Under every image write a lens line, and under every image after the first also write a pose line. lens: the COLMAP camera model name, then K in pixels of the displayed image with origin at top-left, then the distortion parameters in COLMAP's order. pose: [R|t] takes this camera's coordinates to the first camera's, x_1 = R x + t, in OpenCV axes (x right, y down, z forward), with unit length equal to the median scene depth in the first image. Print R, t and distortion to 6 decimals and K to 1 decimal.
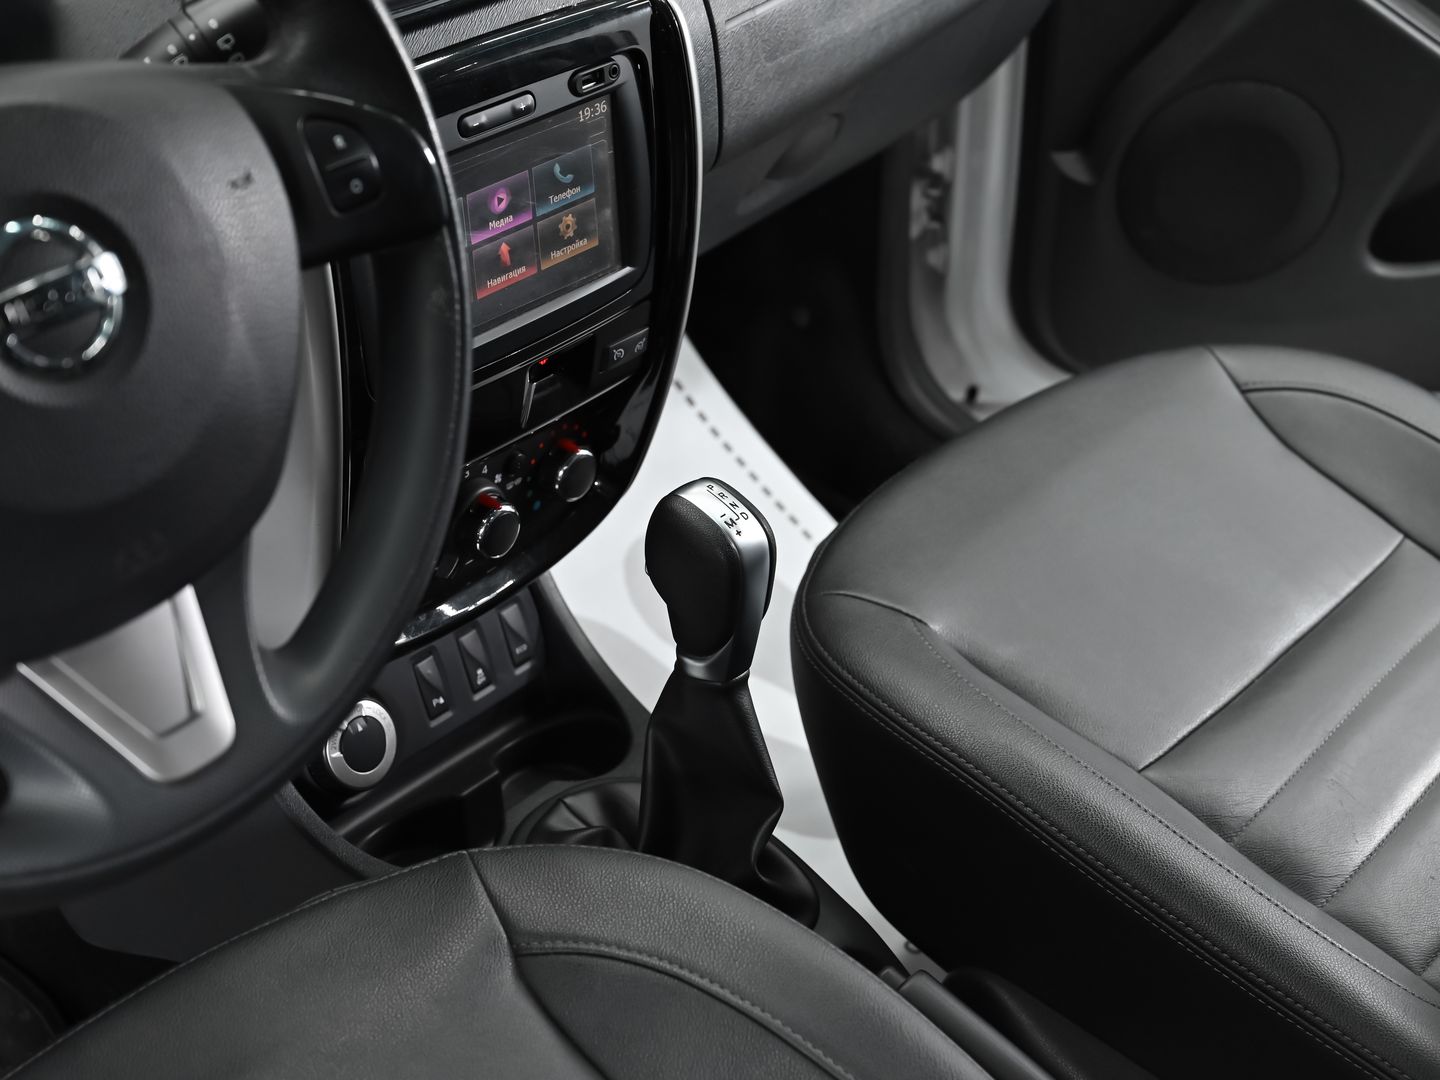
lens RADIAL K [[2452.7, 0, 719.3], [0, 2452.7, 537.1], [0, 0, 1]] dist [-0.000797, 0.000000]
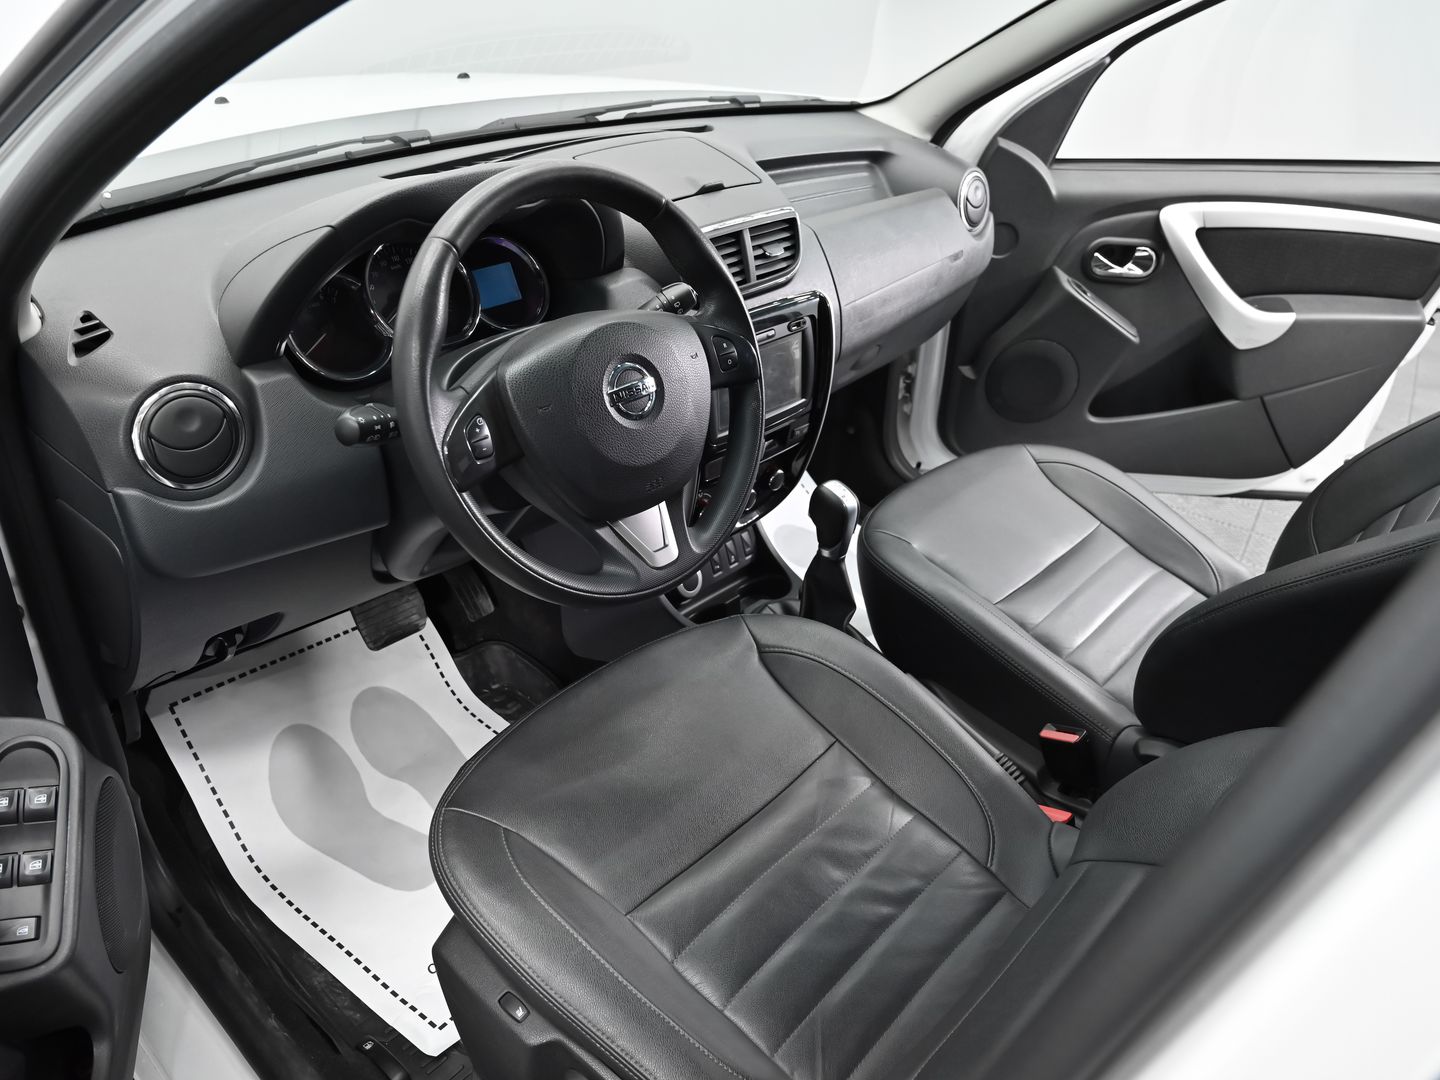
lens RADIAL K [[1069.7, 0, 719.4], [0, 1069.7, 551.5], [0, 0, 1]] dist [-0.008808, 0.001898]
pose [[0.997253, 0.045764, -0.058240, -0.051189], [-0.044945, 0.998872, 0.015297, 0.036066], [0.058874, -0.012637, 0.998185, -0.128948]]
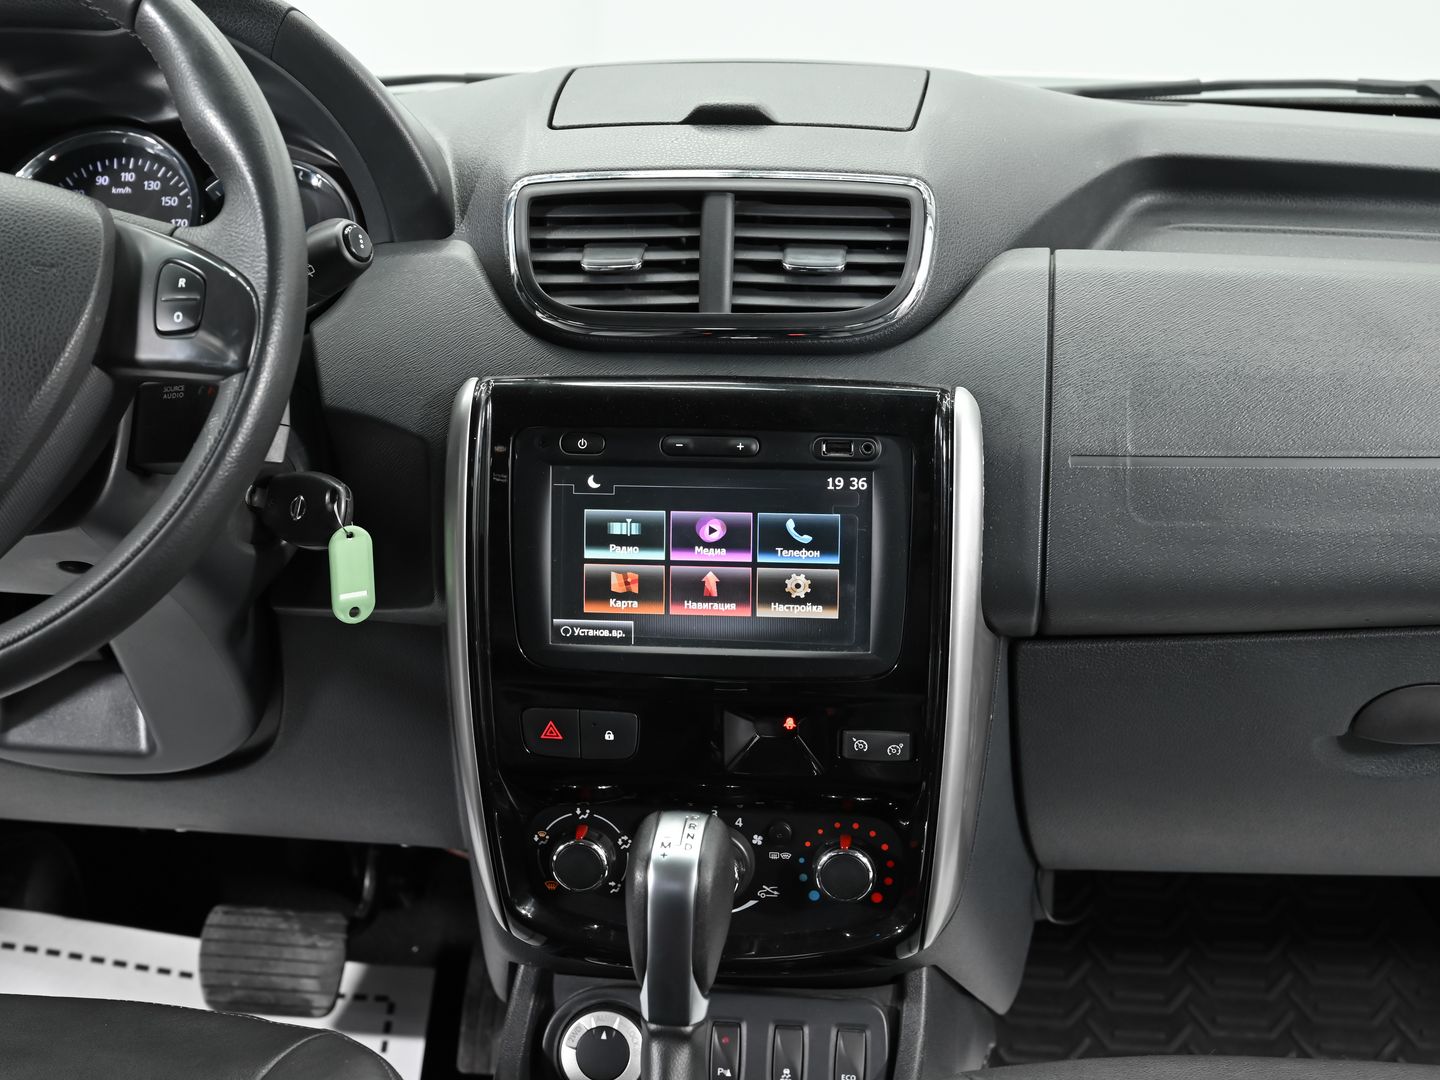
lens RADIAL K [[2376.3, 0, 714.5], [0, 2376.3, 545.7], [0, 0, 1]] dist [-0.030541, 0.000000]
pose [[0.546739, 0.143194, -0.824968, 0.707552], [-0.423069, 0.897489, -0.124603, -0.003460], [0.722557, 0.417144, 0.551273, 0.407672]]
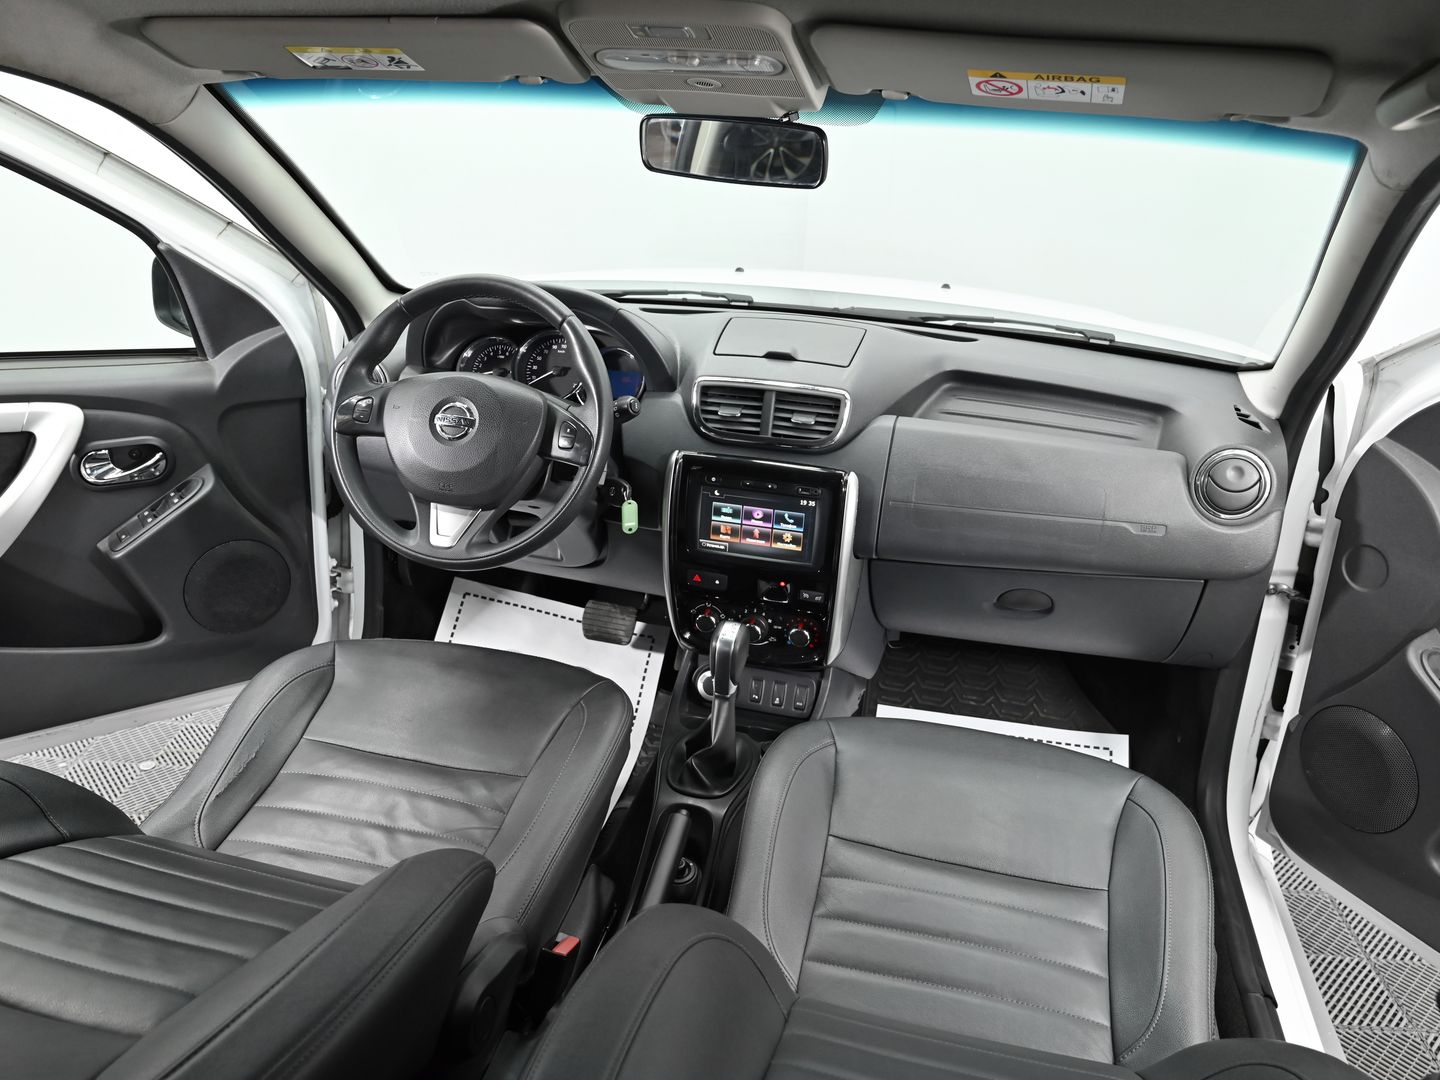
lens RADIAL K [[1069.7, 0, 707.2], [0, 1069.7, 534.8], [0, 0, 1]] dist [-0.008808, 0.001898]
pose [[0.407561, 0.317433, -0.856230, 0.913263], [-0.497844, 0.863279, 0.083075, -0.178654], [0.765536, 0.392411, 0.509871, 0.295003]]
